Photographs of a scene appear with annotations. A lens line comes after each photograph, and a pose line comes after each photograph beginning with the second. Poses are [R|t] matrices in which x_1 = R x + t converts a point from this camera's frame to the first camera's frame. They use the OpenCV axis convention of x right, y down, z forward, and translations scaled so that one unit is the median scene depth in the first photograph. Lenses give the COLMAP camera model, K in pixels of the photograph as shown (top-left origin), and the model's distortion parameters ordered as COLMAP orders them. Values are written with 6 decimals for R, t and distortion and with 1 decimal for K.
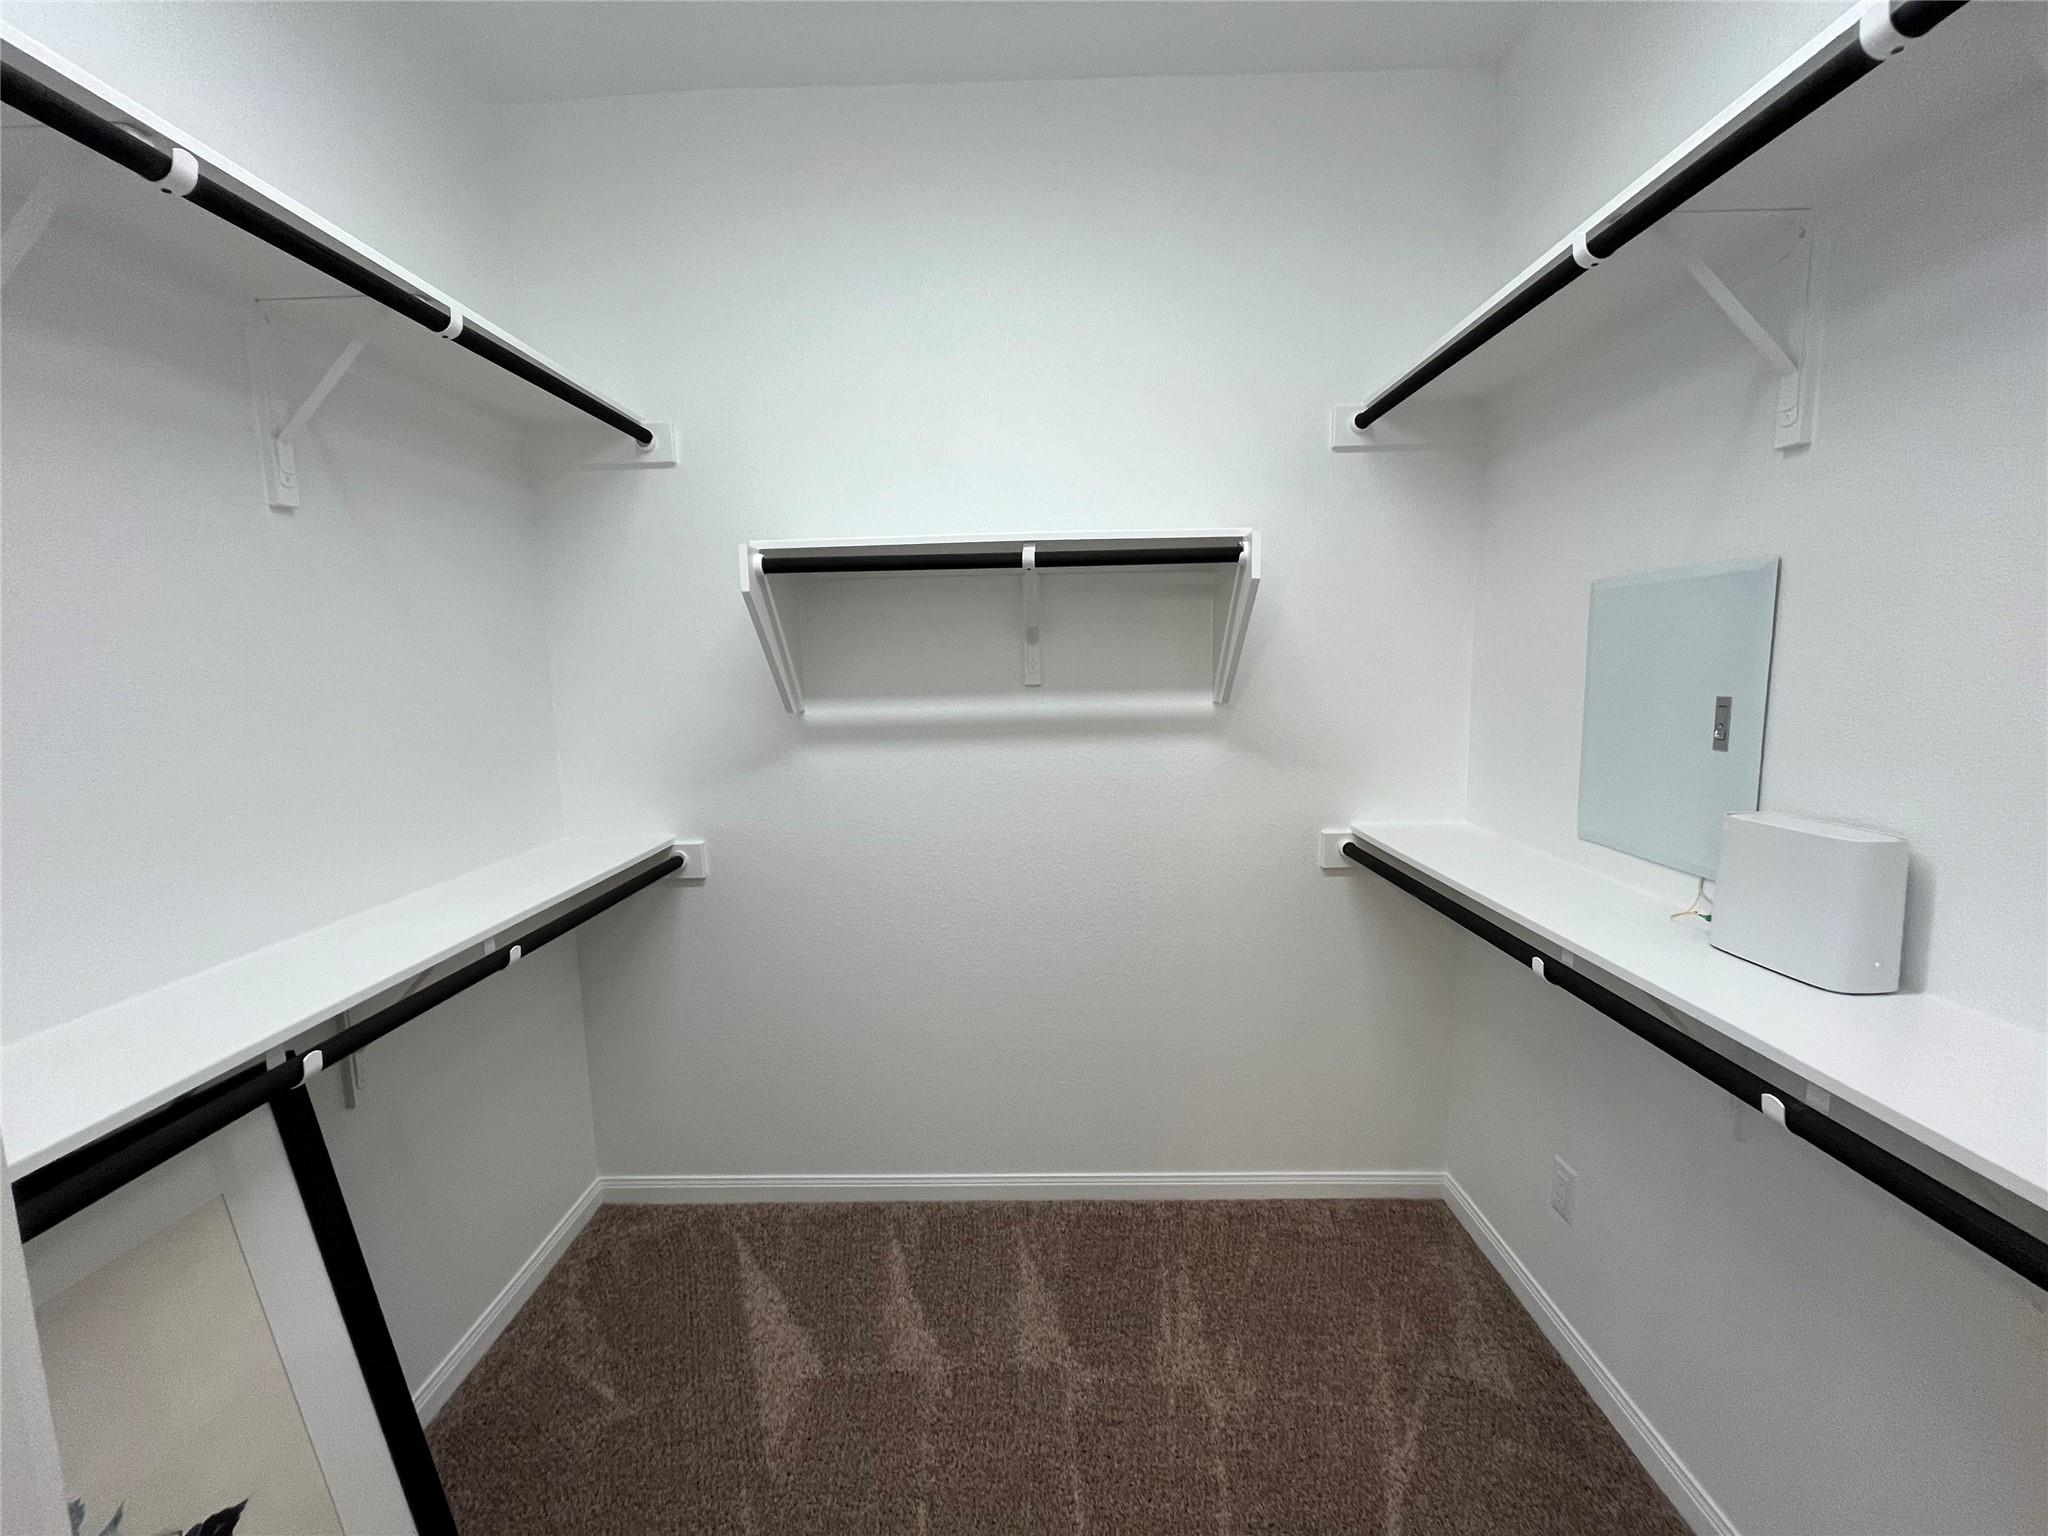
lens RADIAL K [[824.1, 0, 1019.3], [0, 824.1, 763.3], [0, 0, 1]] dist [-0.004176, -0.000962]
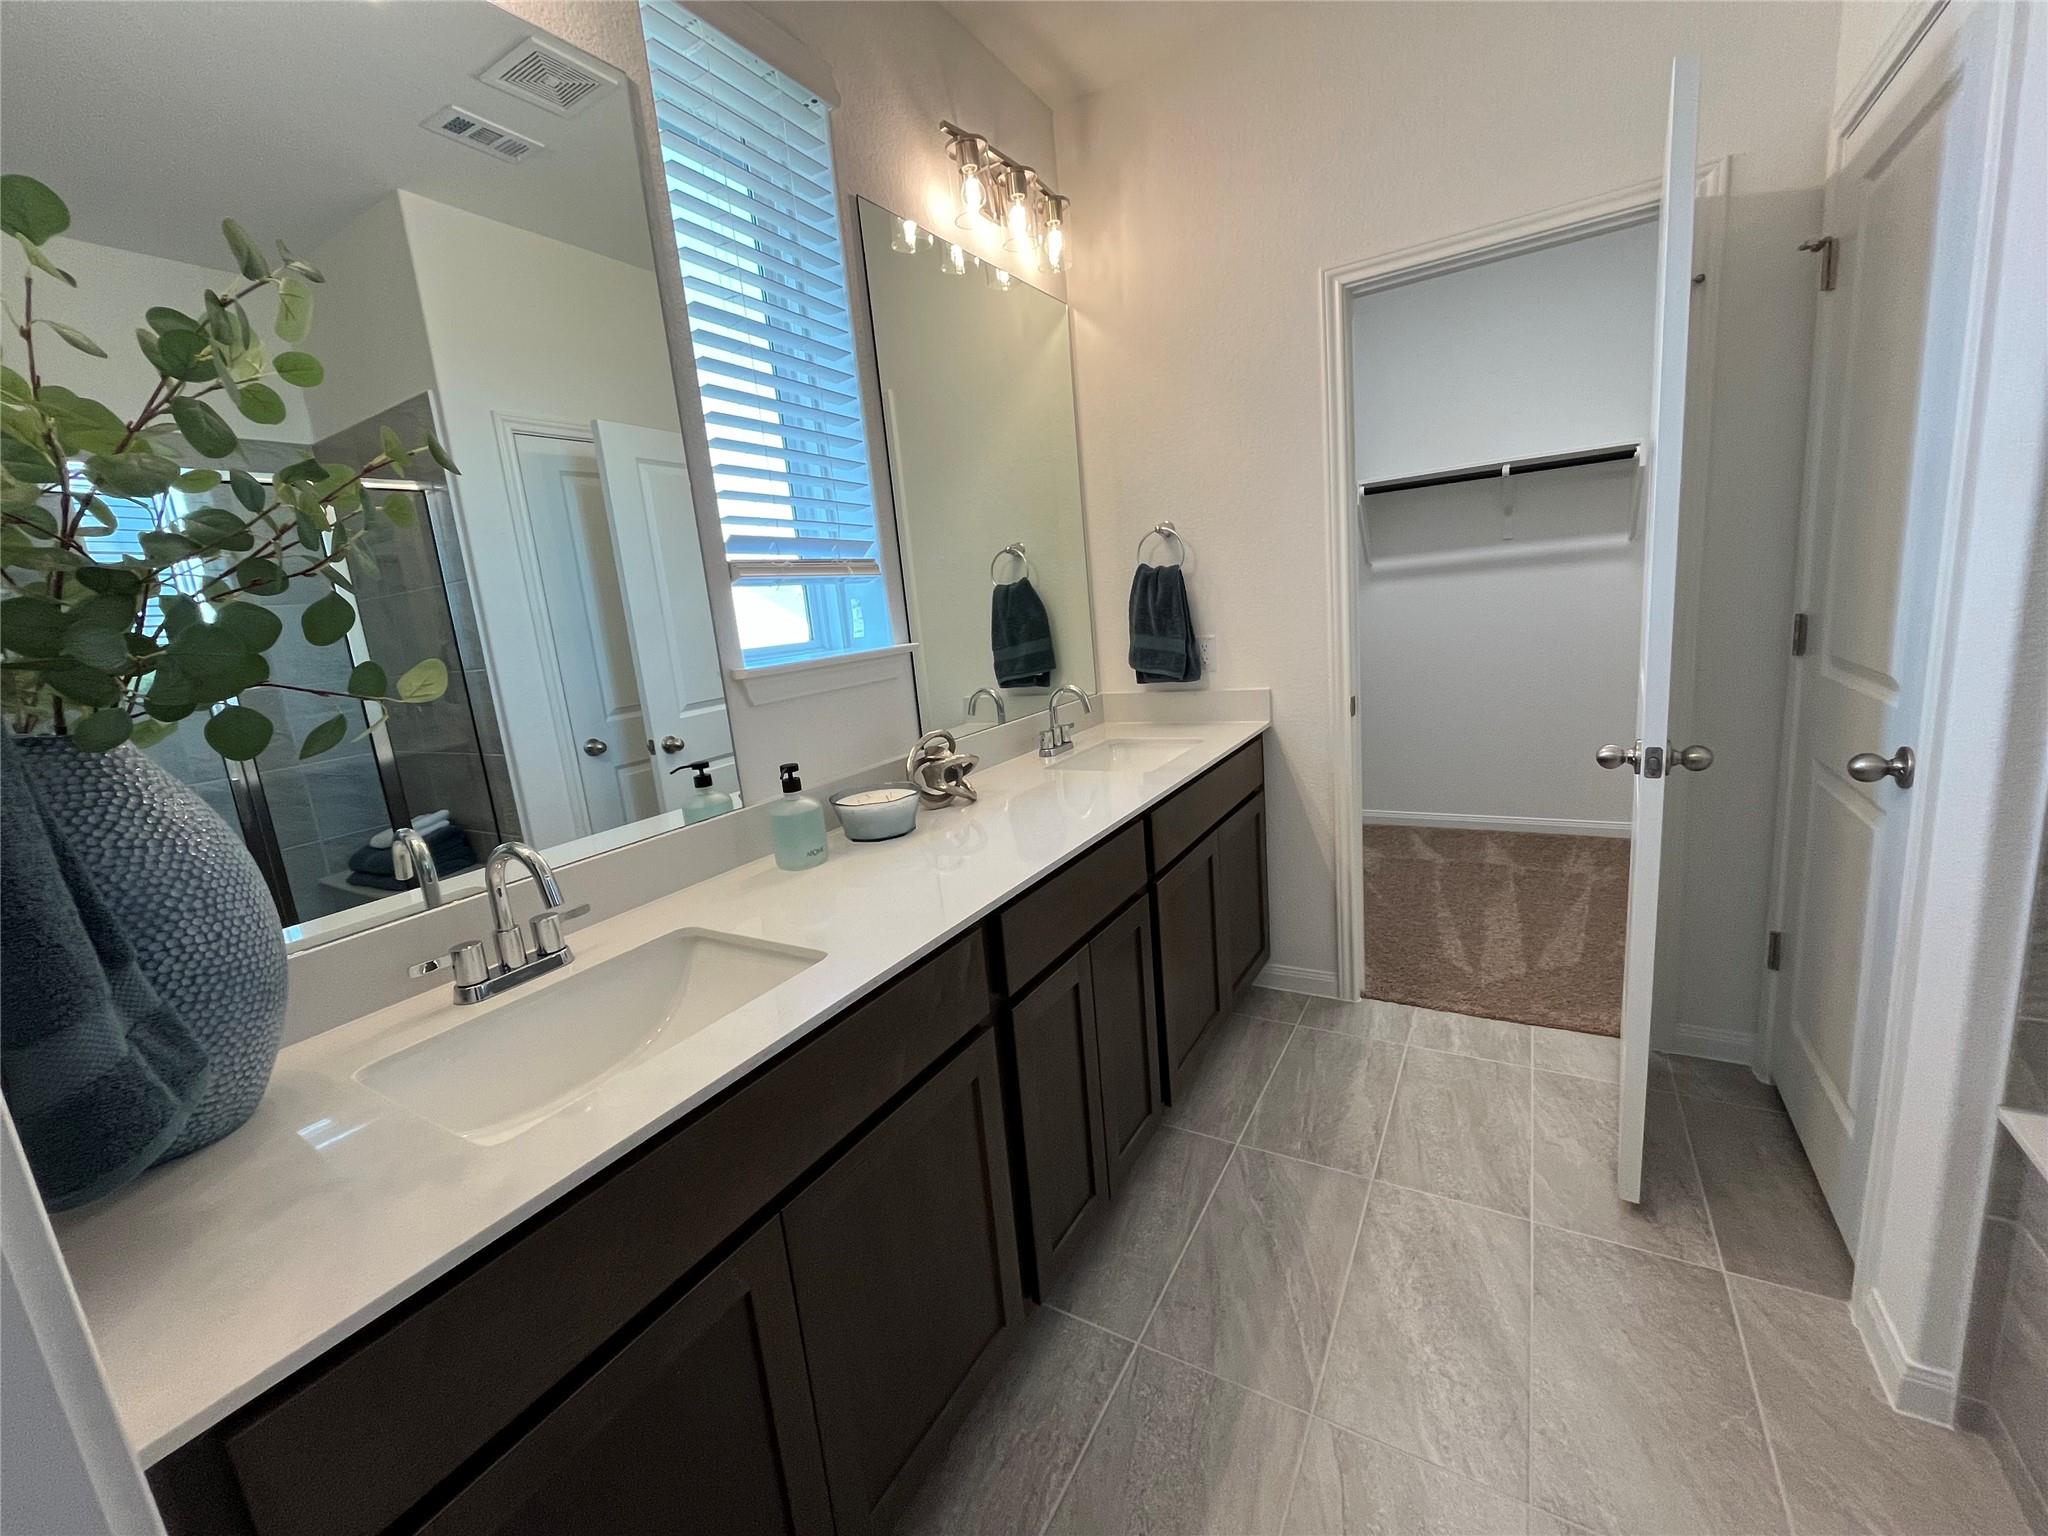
lens RADIAL K [[824.1, 0, 1019.3], [0, 824.1, 763.3], [0, 0, 1]] dist [-0.004176, -0.000962]
pose [[0.861548, 0.036271, -0.506379, 0.029719], [0.013052, 0.995532, 0.093515, 0.252844], [0.507508, -0.087177, 0.857225, -1.357168]]
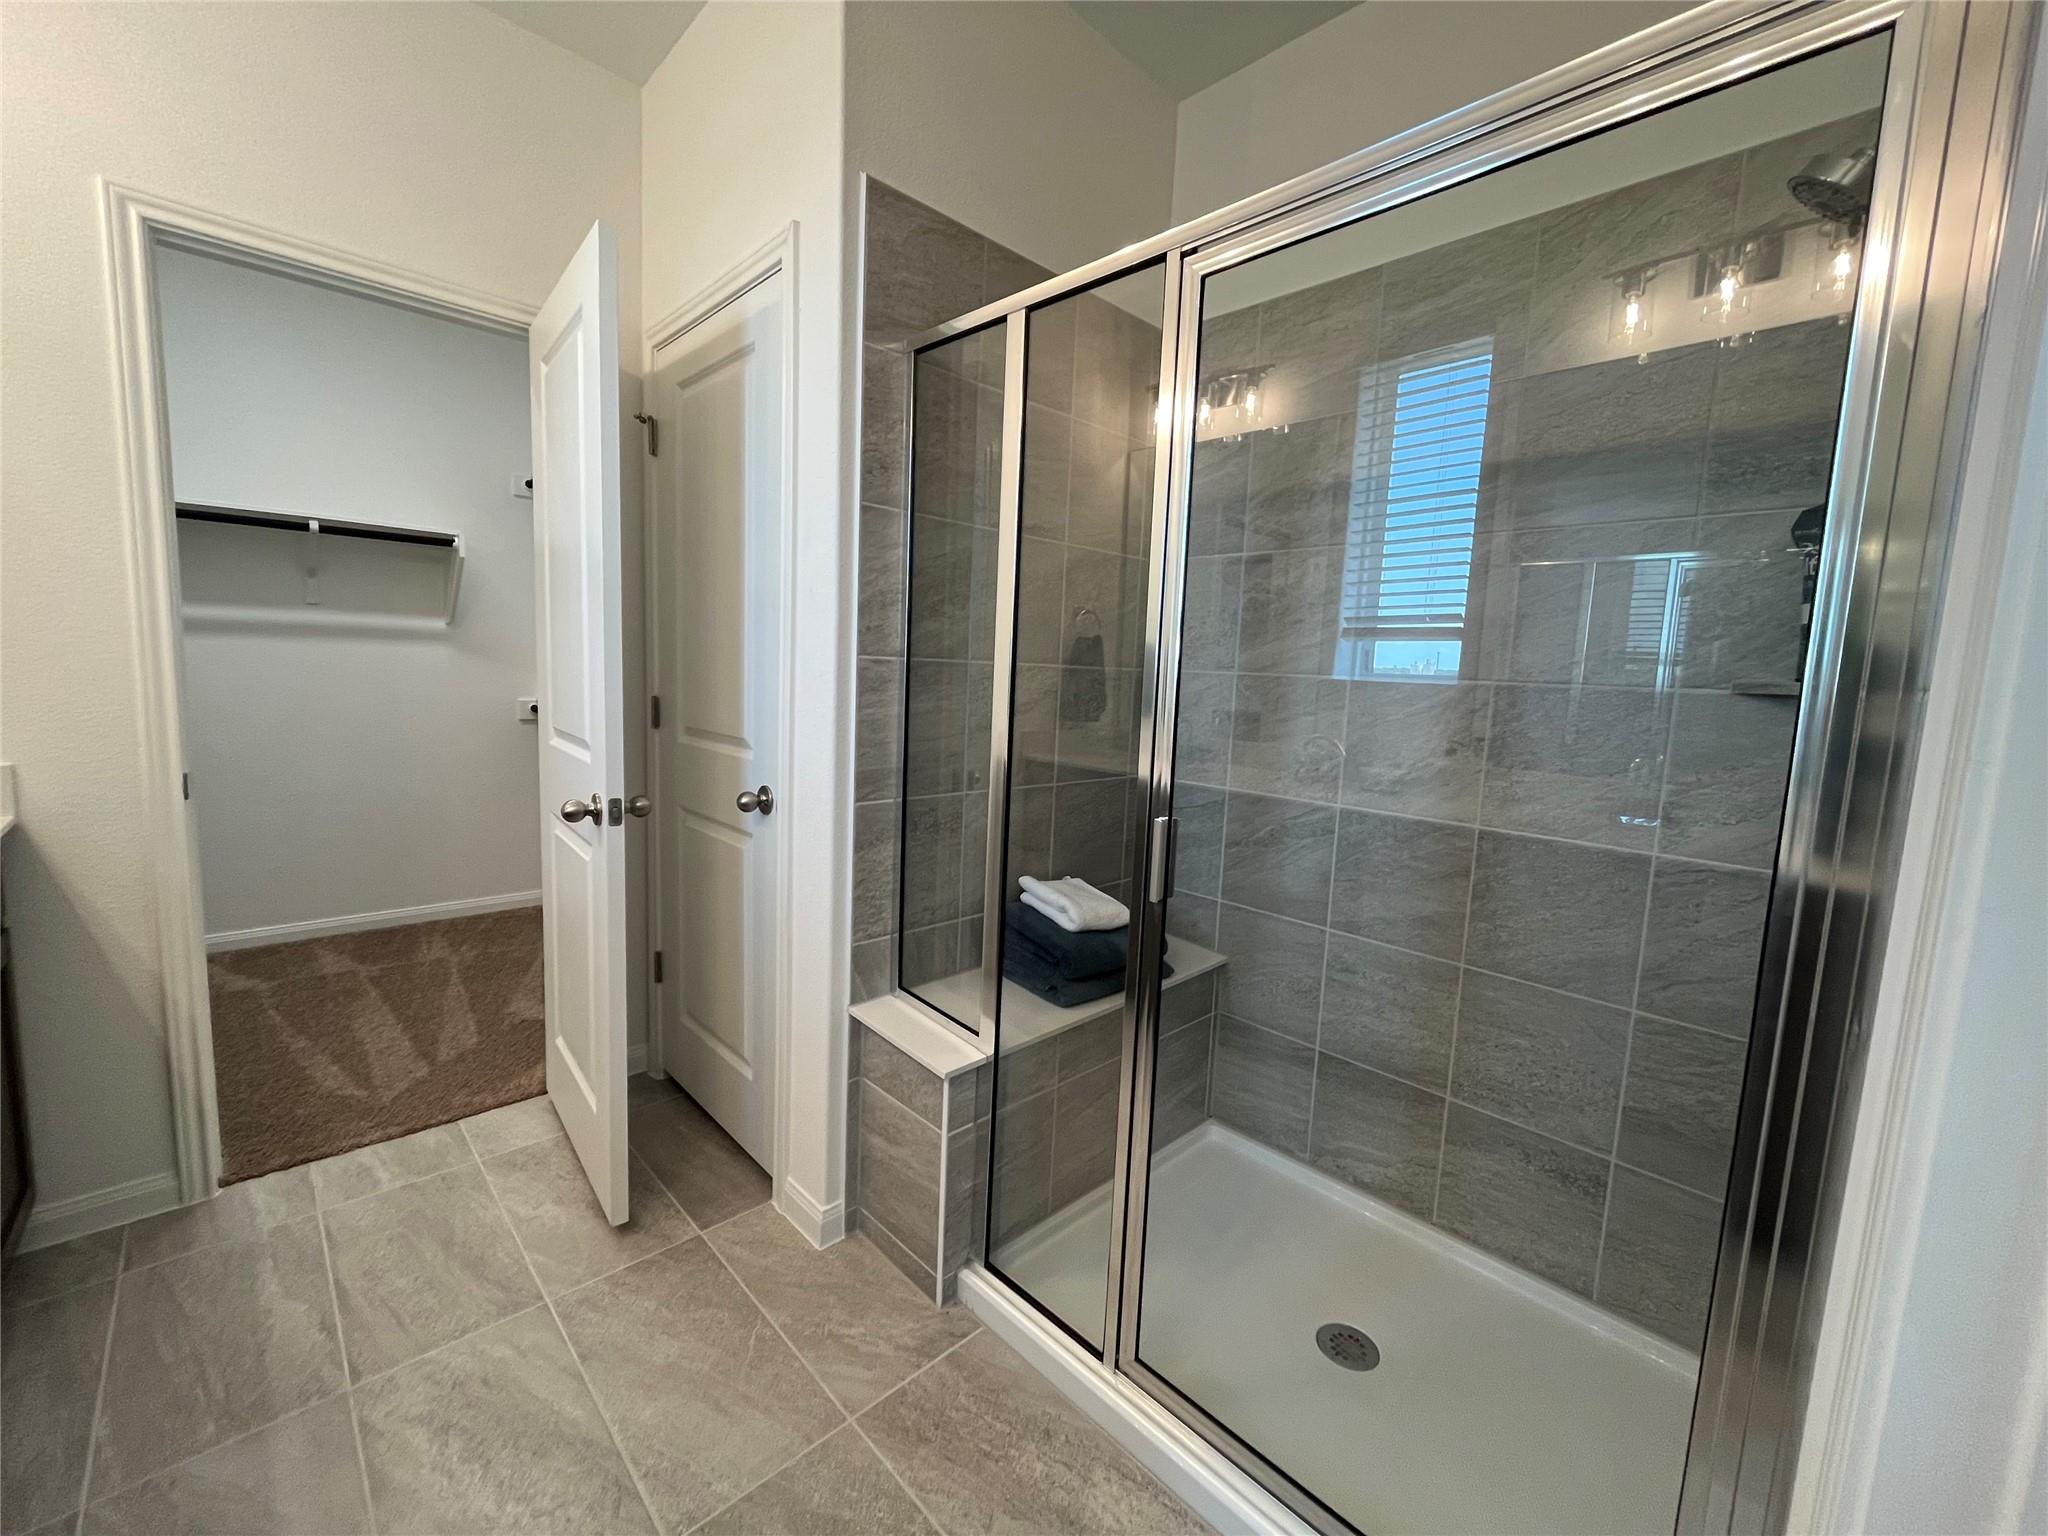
lens RADIAL K [[824.1, 0, 1019.3], [0, 824.1, 763.3], [0, 0, 1]] dist [-0.004176, -0.000962]
pose [[0.707553, -0.030482, 0.706003, -0.174947], [0.031832, 0.999430, 0.011248, 0.286775], [-0.705943, 0.014515, 0.708120, -1.311616]]
